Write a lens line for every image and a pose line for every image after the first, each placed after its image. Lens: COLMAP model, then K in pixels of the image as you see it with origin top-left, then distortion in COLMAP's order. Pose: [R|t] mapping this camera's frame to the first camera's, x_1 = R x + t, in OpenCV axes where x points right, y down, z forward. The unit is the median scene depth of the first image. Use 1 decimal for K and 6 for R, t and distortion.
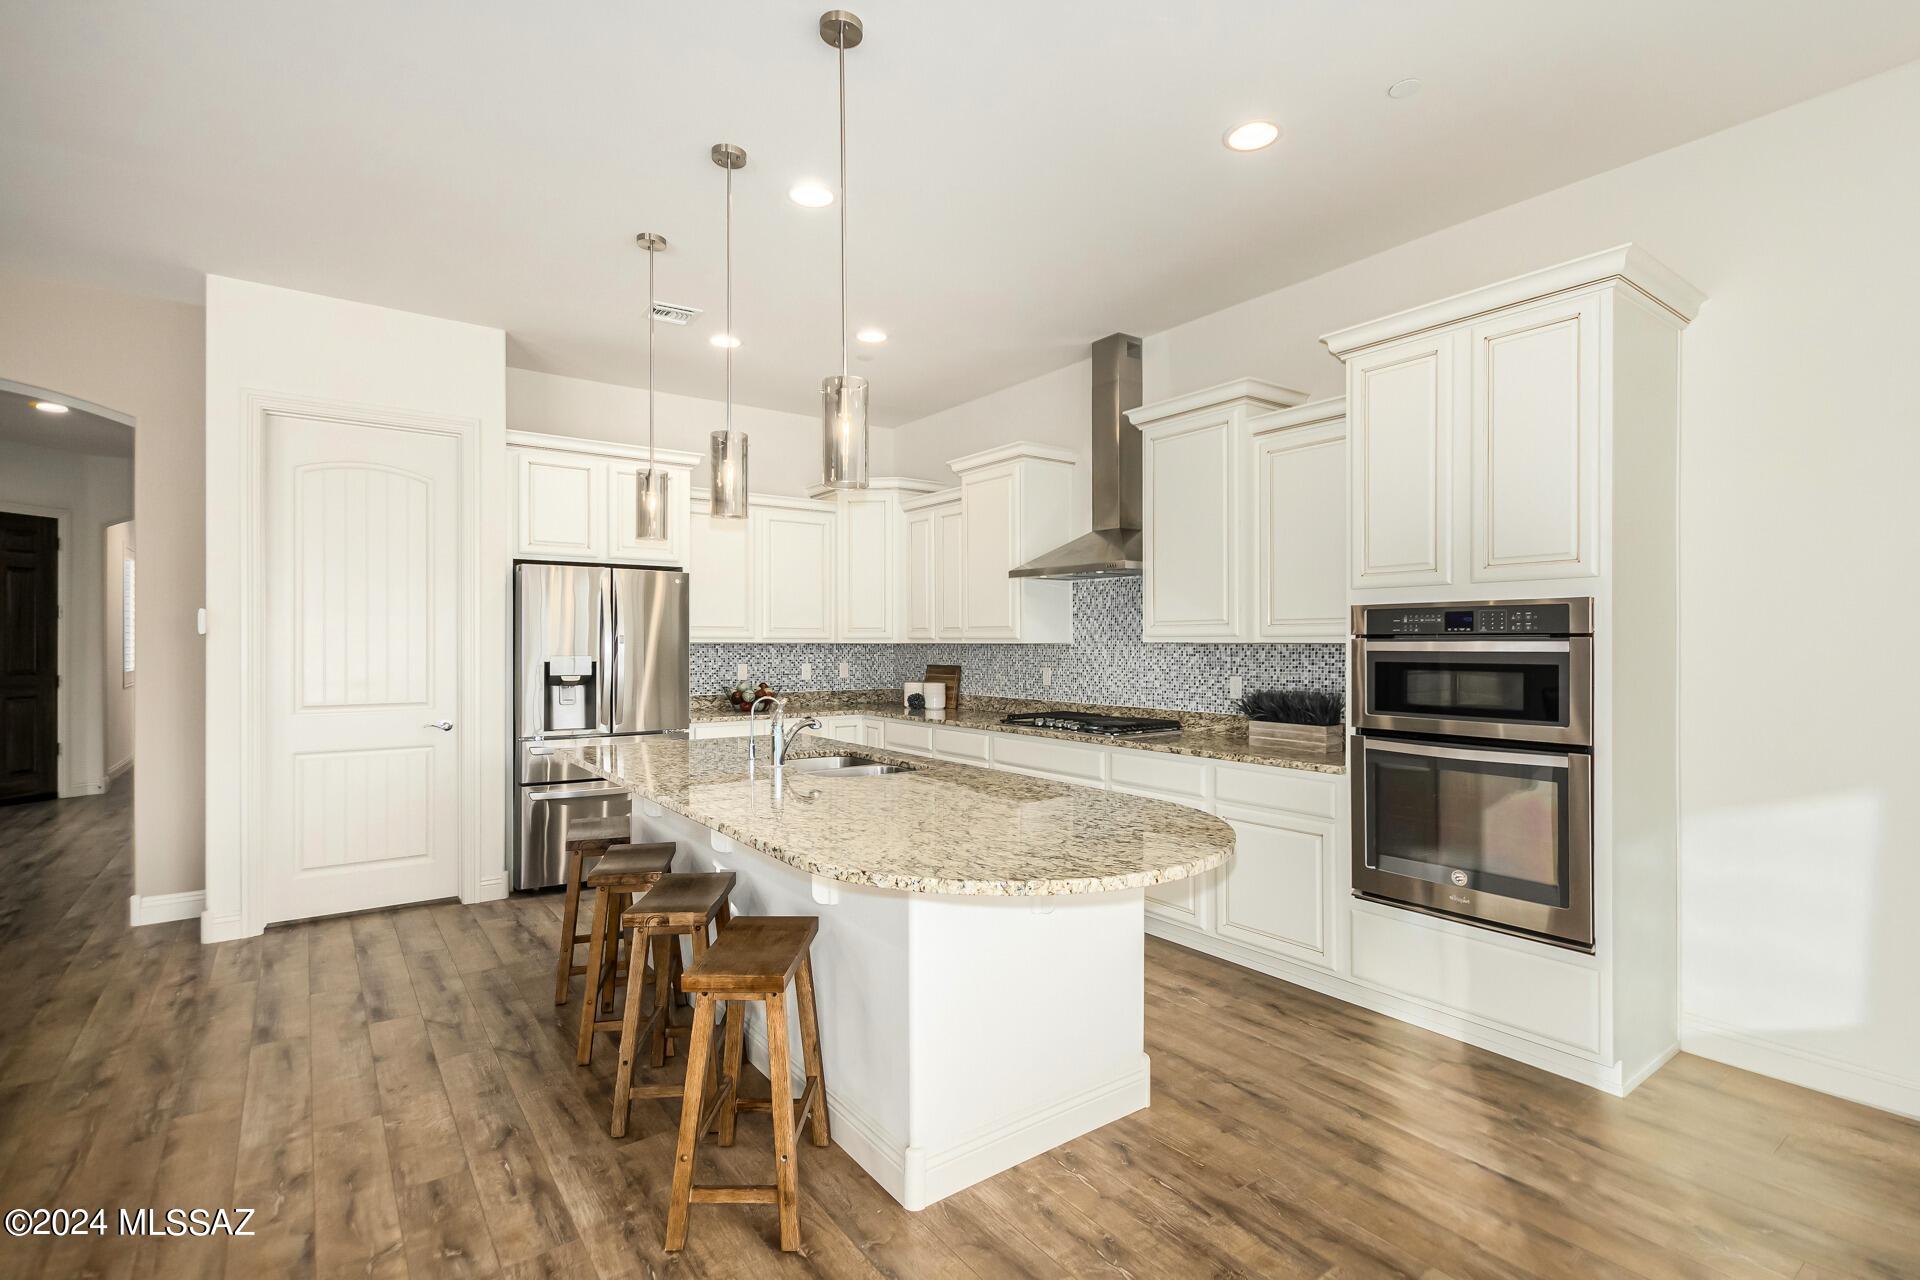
lens RADIAL K [[905.7, 0, 946.5], [0, 905.7, 647.9], [0, 0, 1]] dist [0.003875, -0.004743]
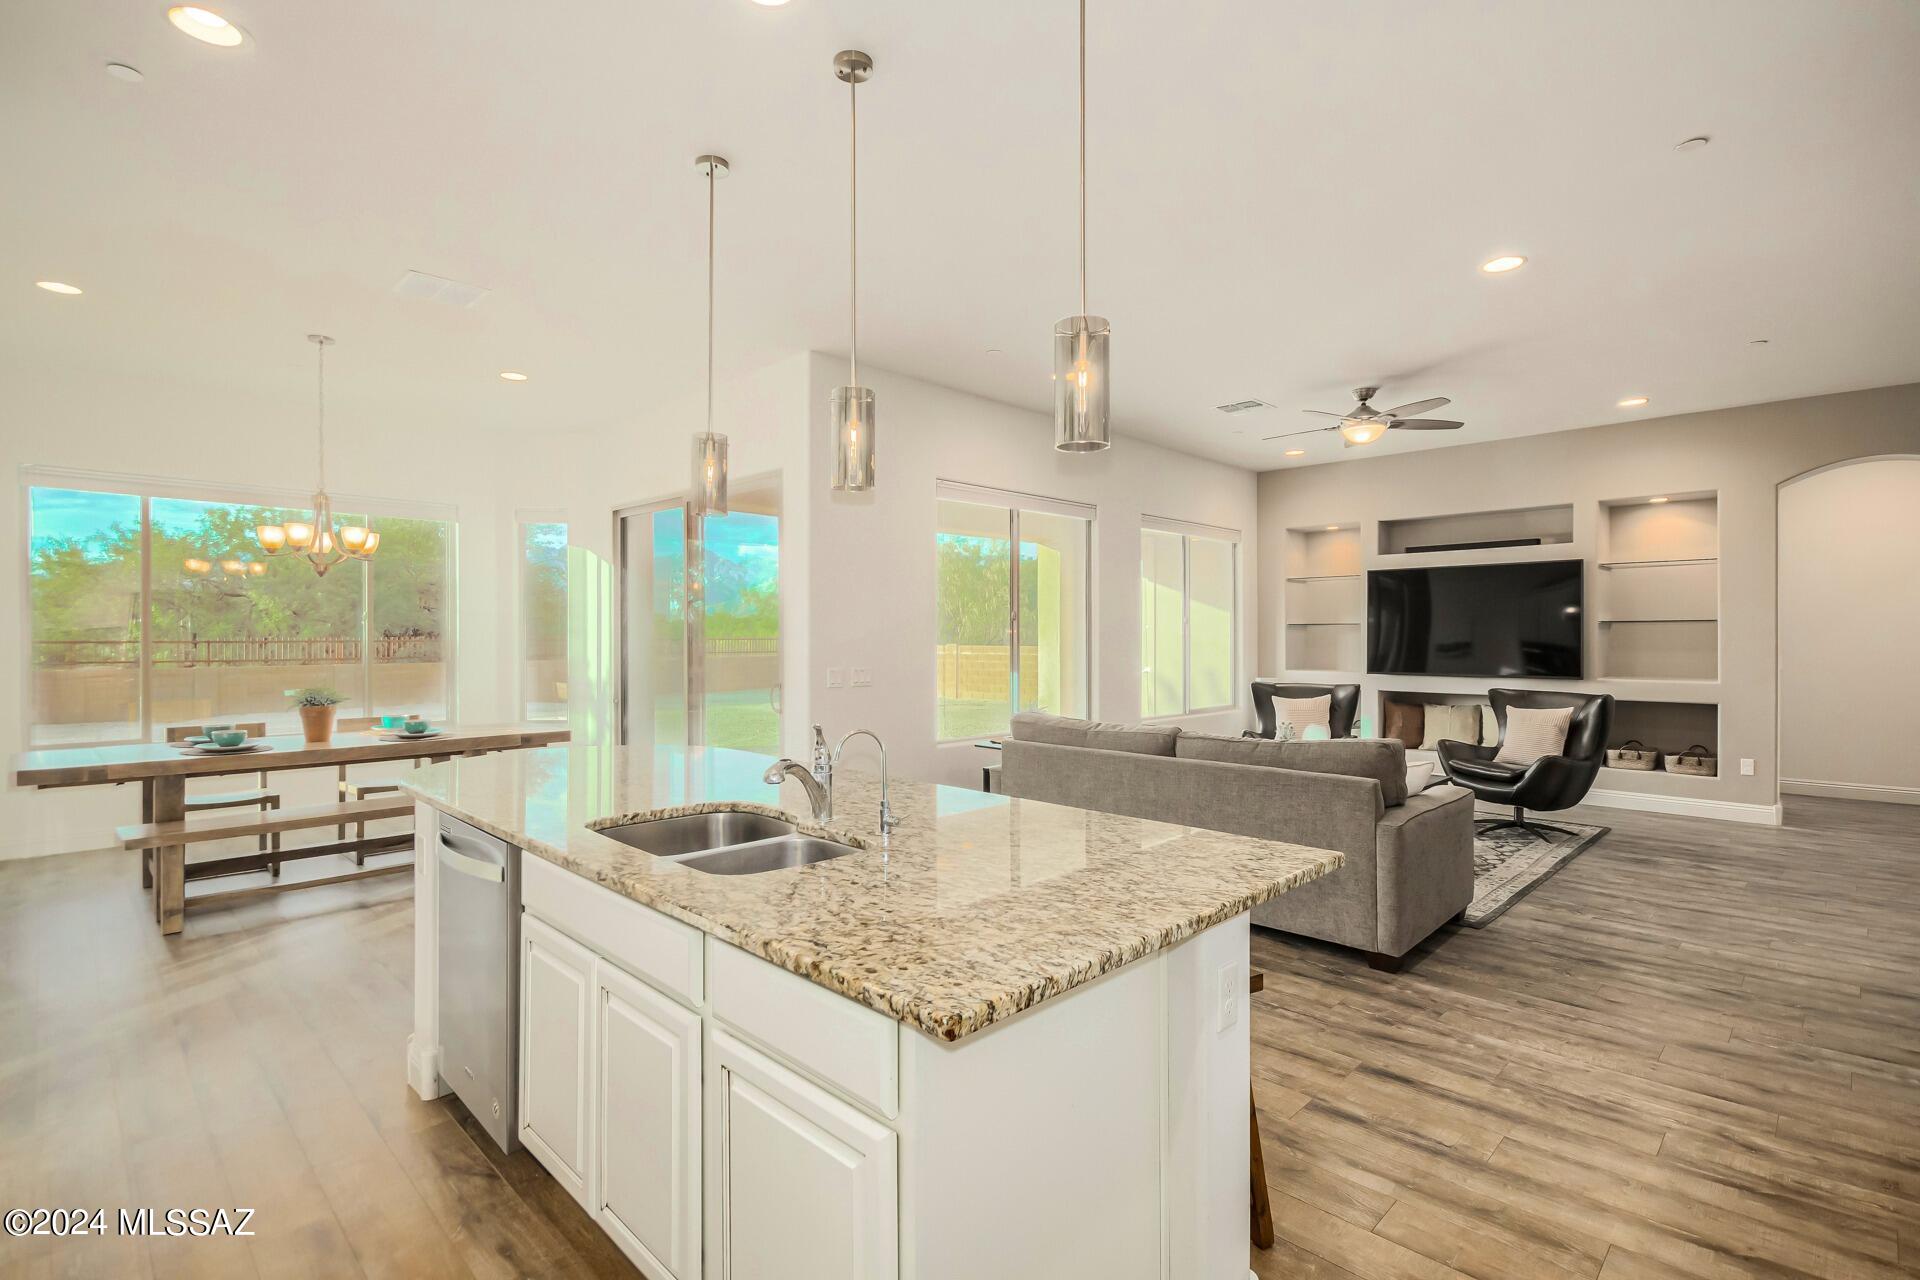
lens RADIAL K [[905.7, 0, 959.0], [0, 905.7, 641.7], [0, 0, 1]] dist [0.003875, -0.004743]
pose [[-0.986947, 0.003492, -0.161008, -0.122618], [0.001054, 0.999884, 0.015224, -0.011174], [0.161043, 0.014856, -0.986836, 1.177934]]
